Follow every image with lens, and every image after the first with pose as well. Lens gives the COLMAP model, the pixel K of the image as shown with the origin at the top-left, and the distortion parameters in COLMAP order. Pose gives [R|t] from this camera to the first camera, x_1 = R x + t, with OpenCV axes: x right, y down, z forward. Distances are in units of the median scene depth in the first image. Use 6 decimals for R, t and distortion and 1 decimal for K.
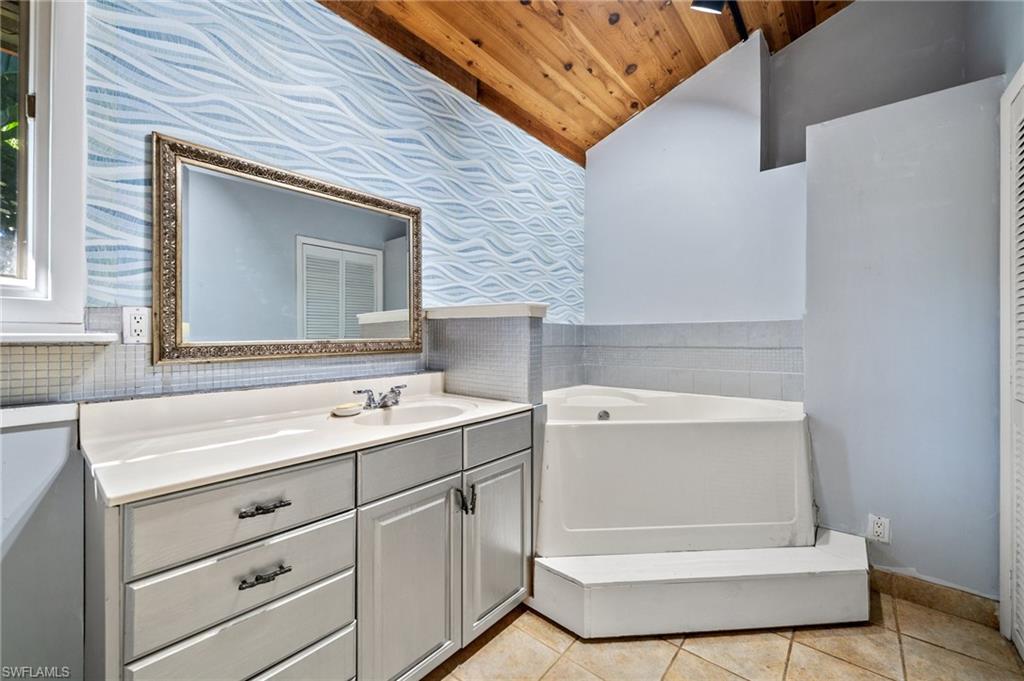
lens RADIAL K [[402.9, 0, 501.4], [0, 402.9, 337.9], [0, 0, 1]] dist [-0.001053, 0.000098]
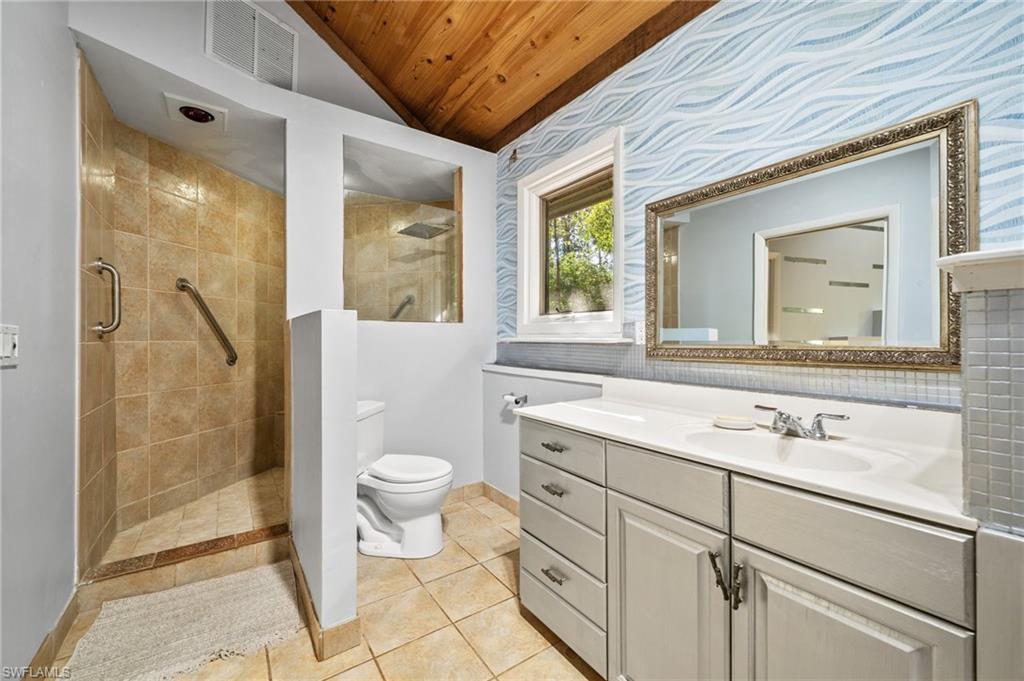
lens RADIAL K [[402.9, 0, 501.8], [0, 402.9, 336.8], [0, 0, 1]] dist [-0.001053, 0.000098]
pose [[-0.242135, -0.003068, -0.970238, 0.700840], [-0.005667, 0.999982, -0.001748, -0.011436], [0.970226, 0.005075, -0.242148, 0.810463]]
